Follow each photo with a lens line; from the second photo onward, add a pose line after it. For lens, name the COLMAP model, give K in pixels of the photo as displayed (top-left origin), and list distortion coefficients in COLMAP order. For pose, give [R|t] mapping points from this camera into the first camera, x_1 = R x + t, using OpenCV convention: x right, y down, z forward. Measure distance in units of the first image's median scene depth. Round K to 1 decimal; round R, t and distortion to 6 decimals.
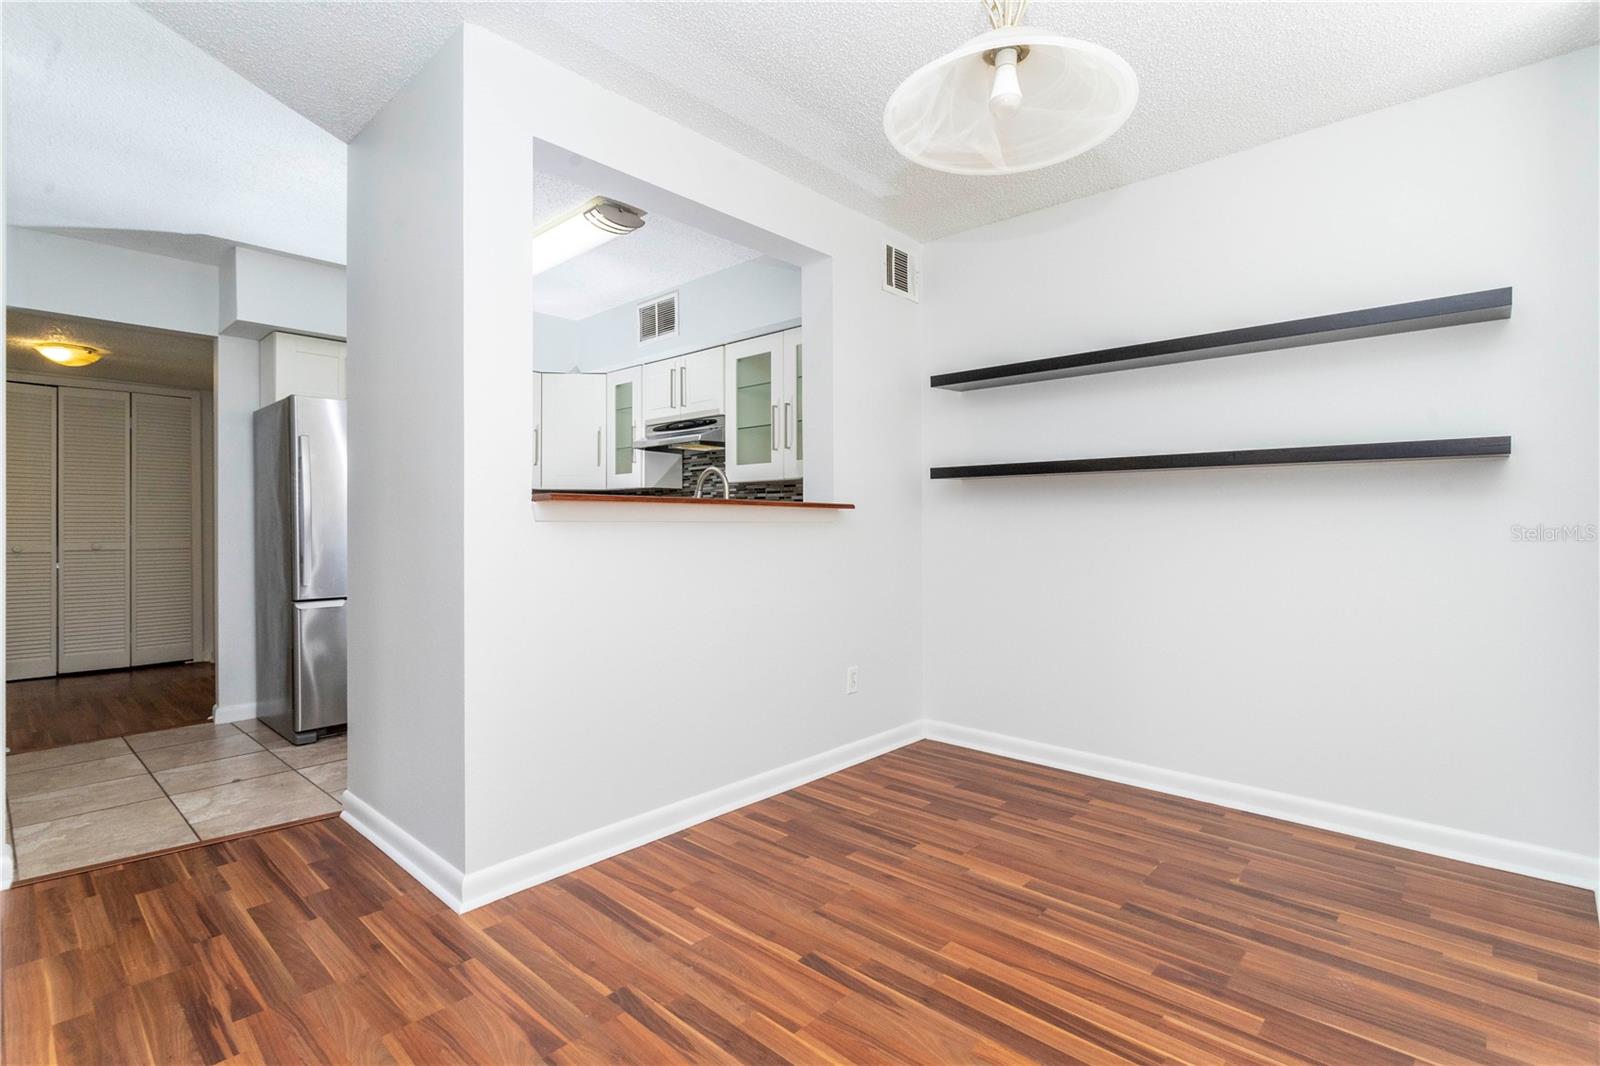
lens RADIAL K [[753.4, 0, 800.0], [0, 753.4, 533.0], [0, 0, 1]] dist [-0.001706, 0.000691]
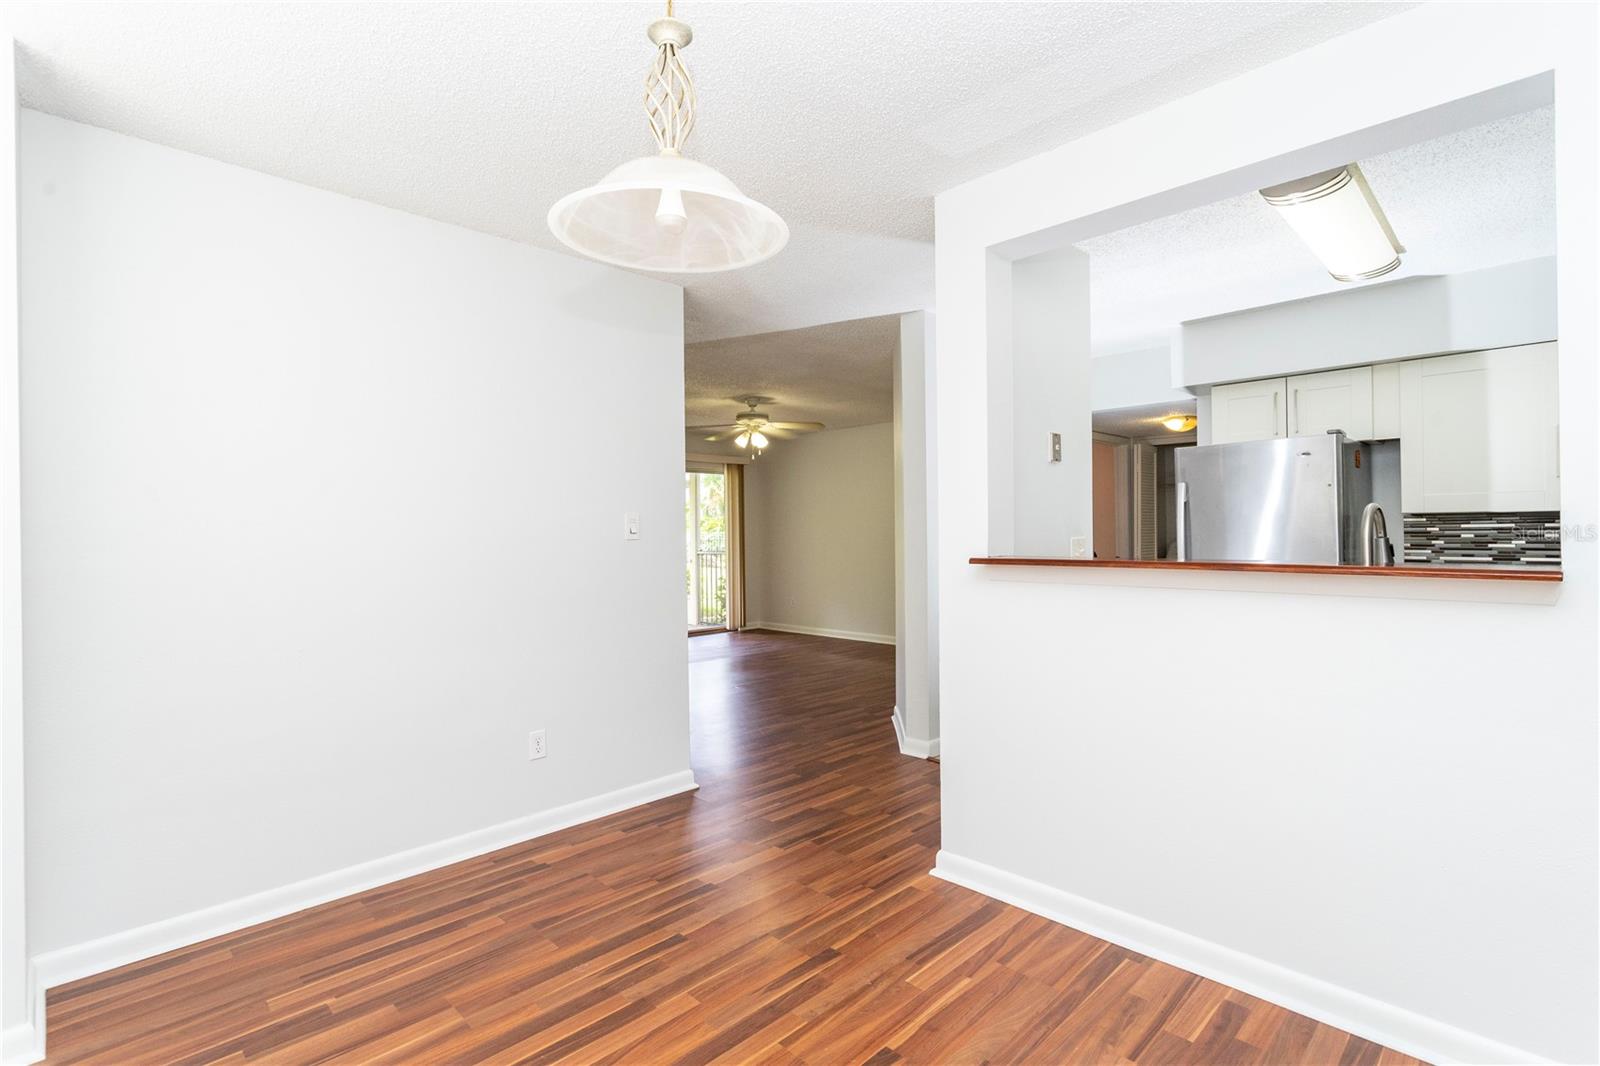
lens RADIAL K [[753.4, 0, 800.0], [0, 753.4, 533.0], [0, 0, 1]] dist [-0.001706, 0.000691]
pose [[-0.046117, 0.002185, -0.998934, 0.805463], [0.001907, 0.999996, 0.002099, -0.089930], [0.998934, -0.001808, -0.046121, 0.758615]]
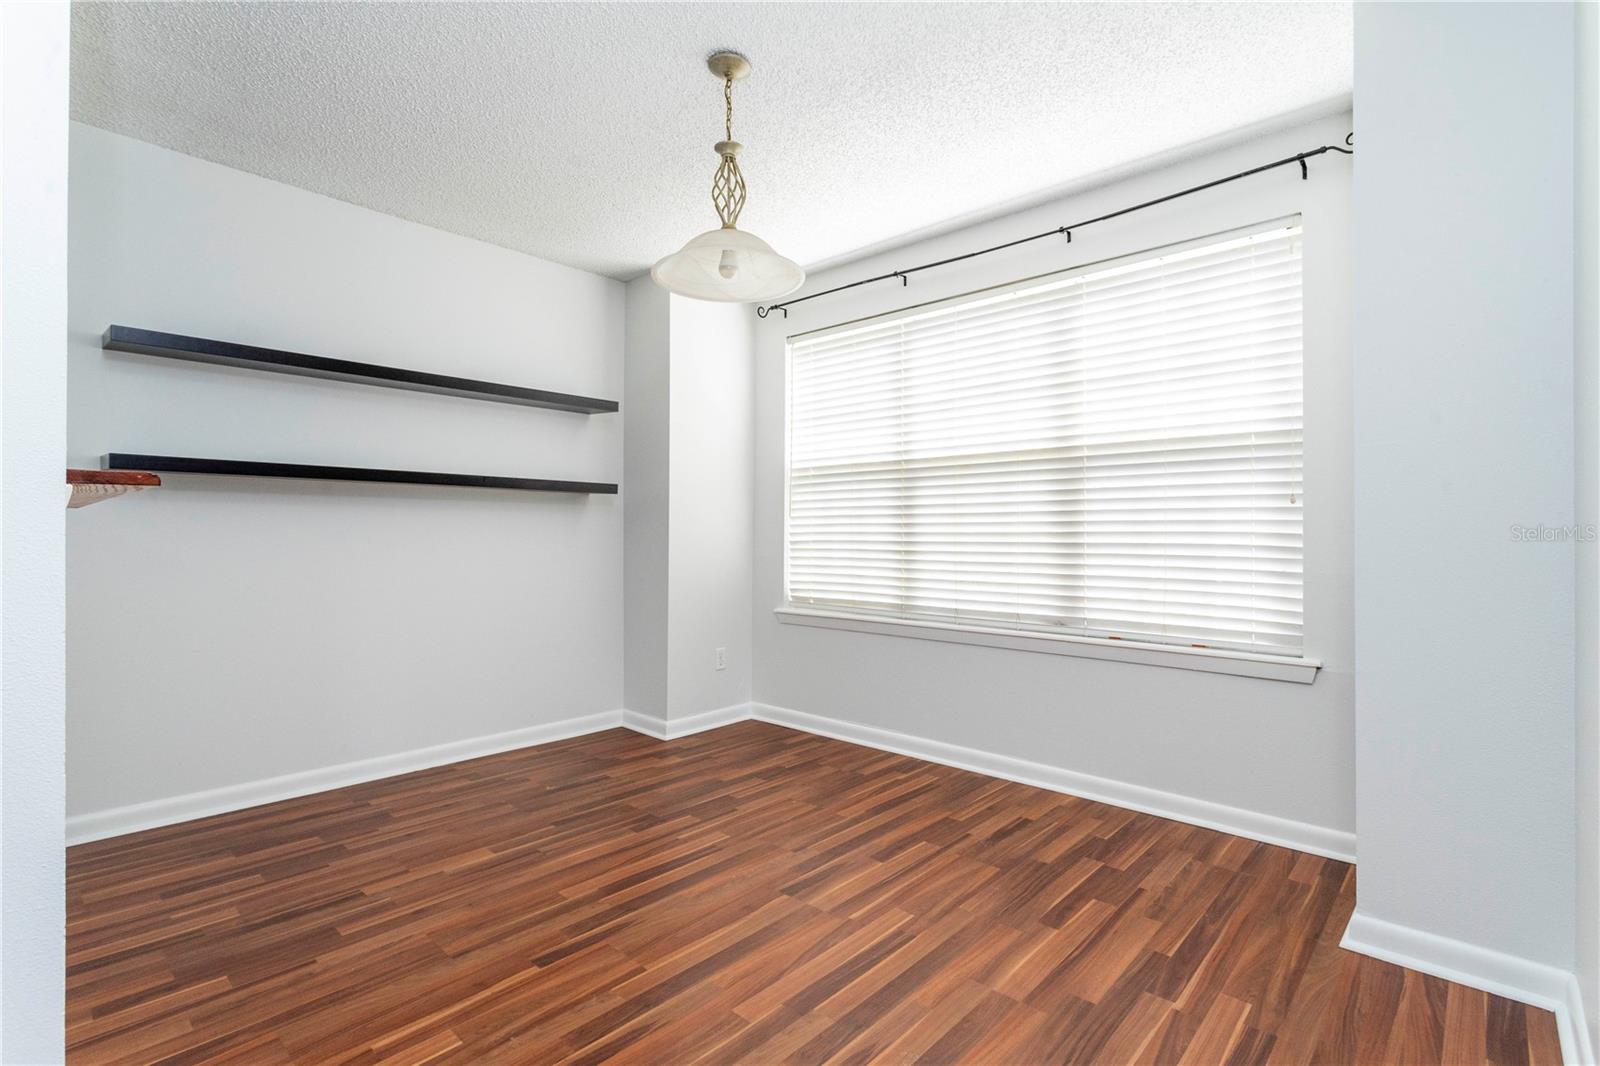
lens RADIAL K [[753.4, 0, 800.0], [0, 753.4, 533.0], [0, 0, 1]] dist [-0.001706, 0.000691]
pose [[-0.002945, 0.001987, 0.999994, -0.818935], [0.008991, 0.999958, -0.001960, -0.005202], [-0.999955, 0.008985, -0.002962, 0.530221]]
